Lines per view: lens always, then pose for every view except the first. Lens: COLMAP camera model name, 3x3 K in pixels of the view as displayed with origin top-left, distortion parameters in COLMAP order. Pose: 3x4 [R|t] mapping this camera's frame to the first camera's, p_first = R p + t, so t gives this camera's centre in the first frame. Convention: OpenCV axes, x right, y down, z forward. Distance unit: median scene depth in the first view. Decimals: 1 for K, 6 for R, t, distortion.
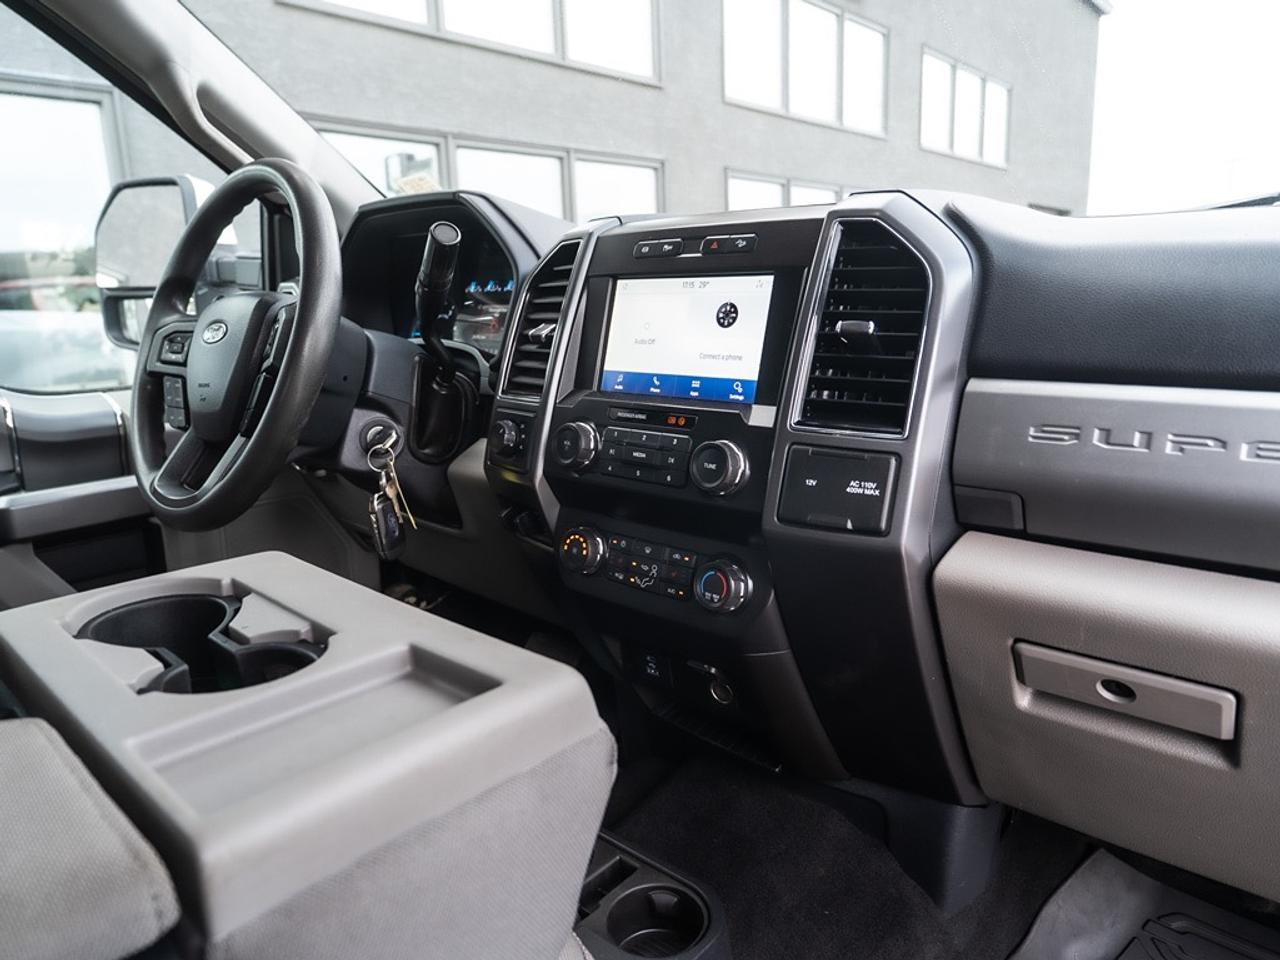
lens RADIAL K [[853.7, 0, 631.4], [0, 853.7, 474.8], [0, 0, 1]] dist [0.001354, 0.000570]
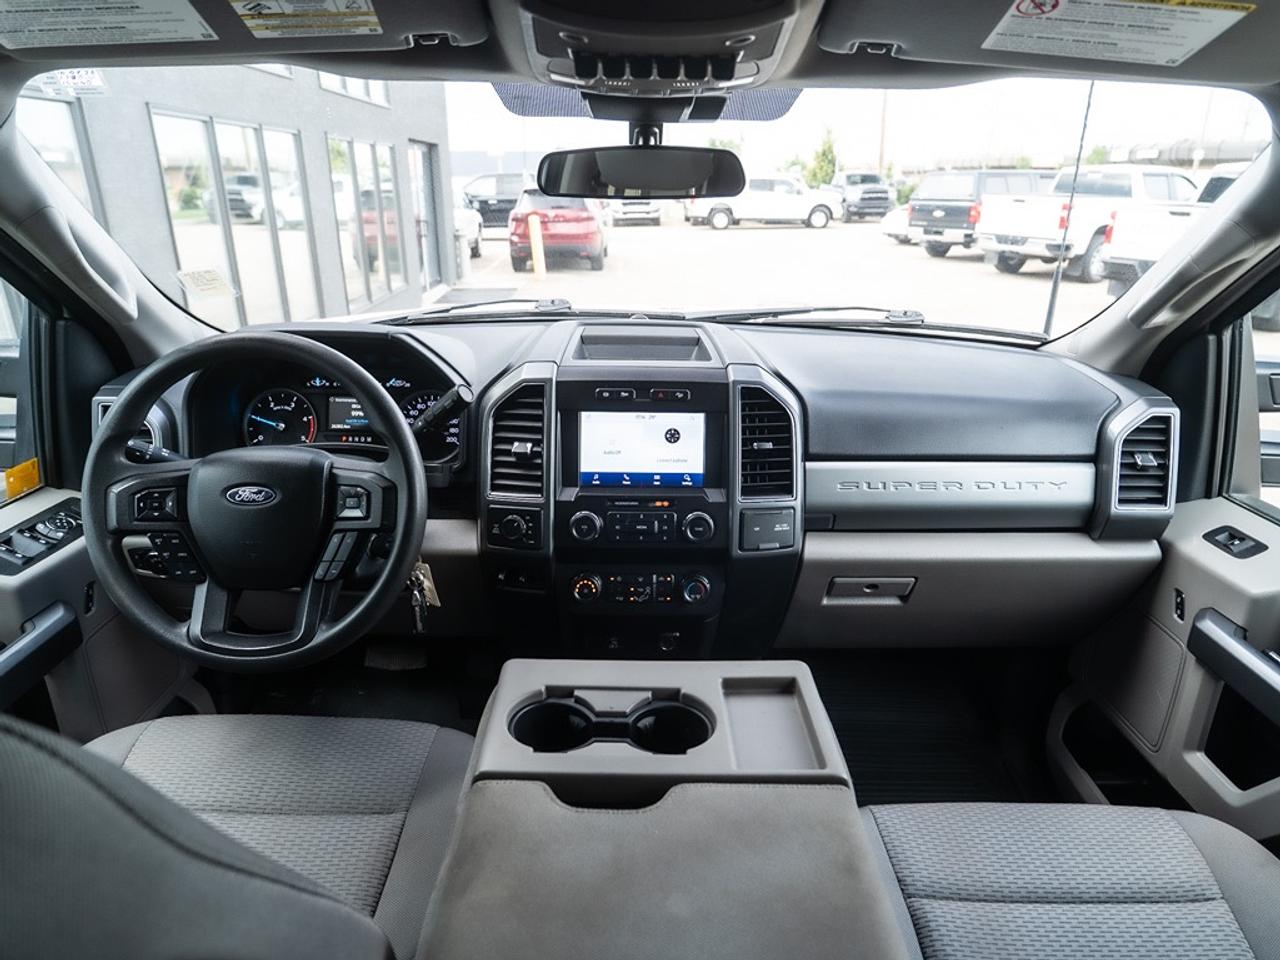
lens RADIAL K [[784.3, 0, 640.0], [0, 784.3, 476.7], [0, 0, 1]] dist [-0.017521, -0.000863]
pose [[0.732716, -0.205388, 0.648802, -0.974524], [0.113011, 0.976855, 0.181610, -0.401823], [-0.671086, -0.059747, 0.738968, -0.118749]]
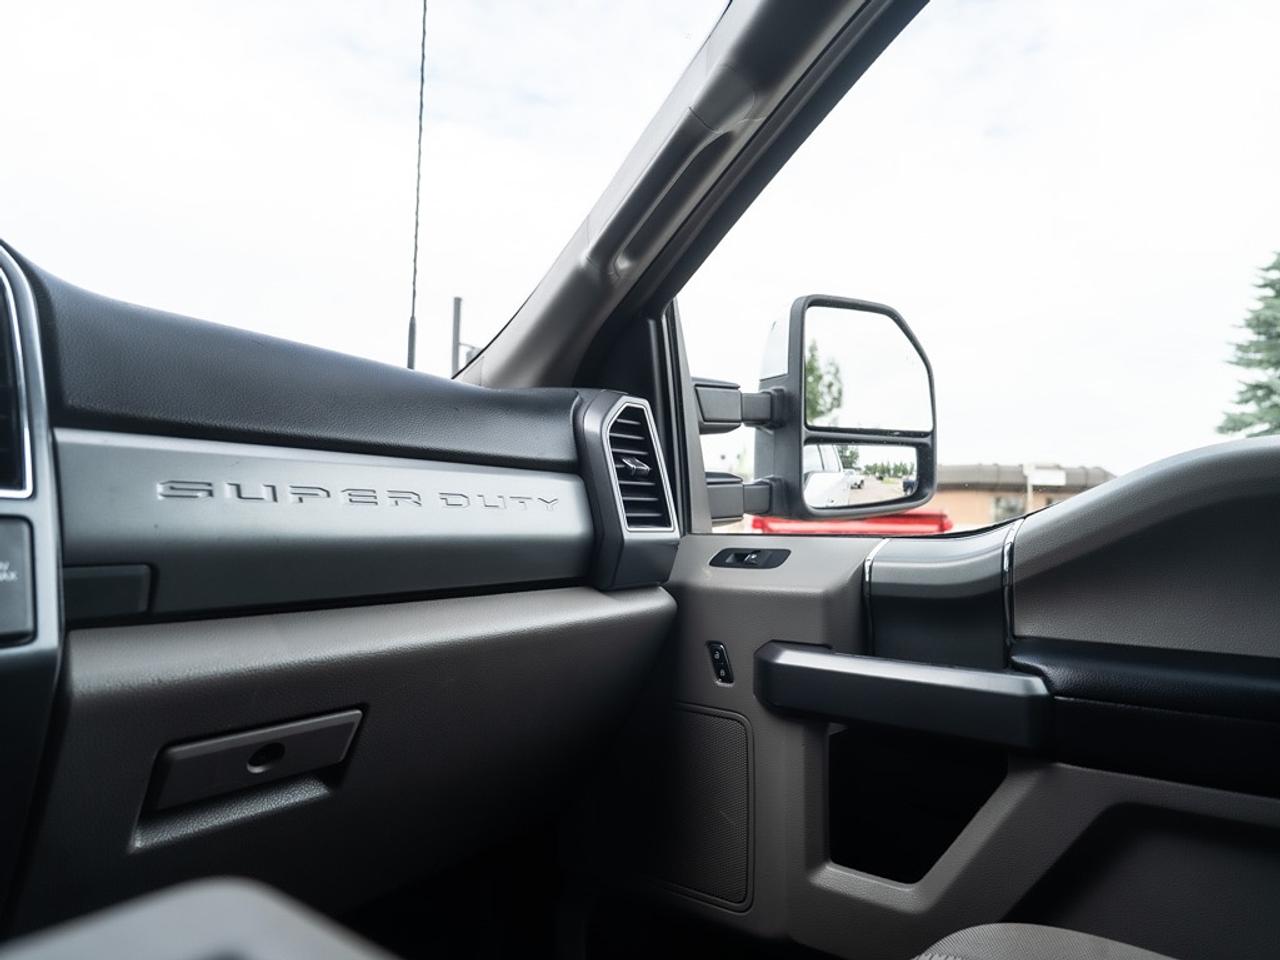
lens RADIAL K [[784.3, 0, 640.0], [0, 784.3, 485.4], [0, 0, 1]] dist [-0.017521, -0.000863]
pose [[-0.092675, 0.068220, 0.993357, -0.284590], [0.195023, 0.979570, -0.049078, 0.062644], [-0.976410, 0.189179, -0.104086, 0.490294]]
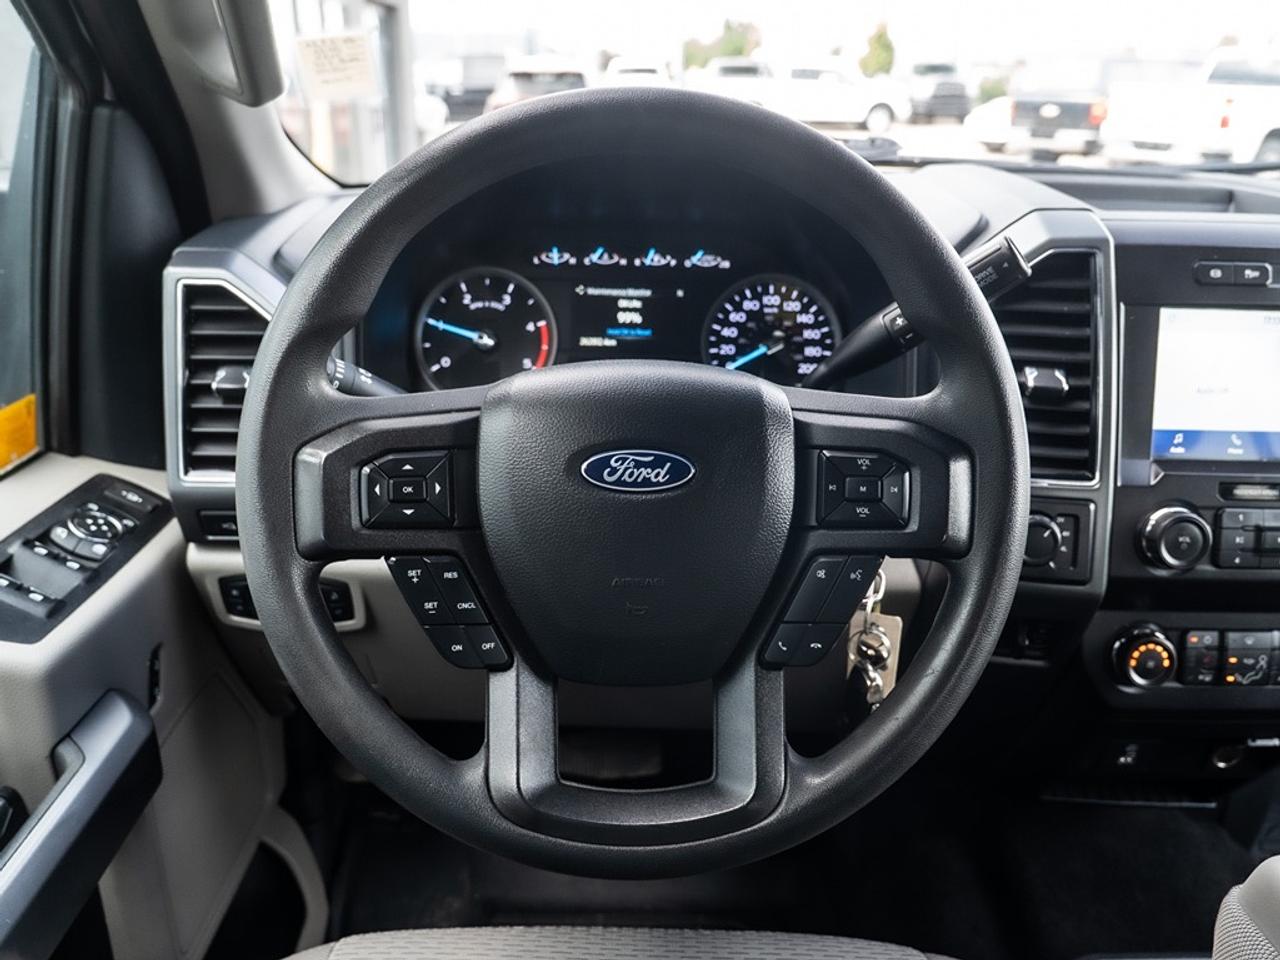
lens RADIAL K [[1005.1, 0, 638.8], [0, 1005.1, 473.7], [0, 0, 1]] dist [-0.031336, 0.010930]
pose [[0.725606, -0.212971, 0.654324, -1.079116], [0.104326, 0.973955, 0.201314, -0.350419], [-0.680156, -0.077812, 0.728926, 0.740616]]
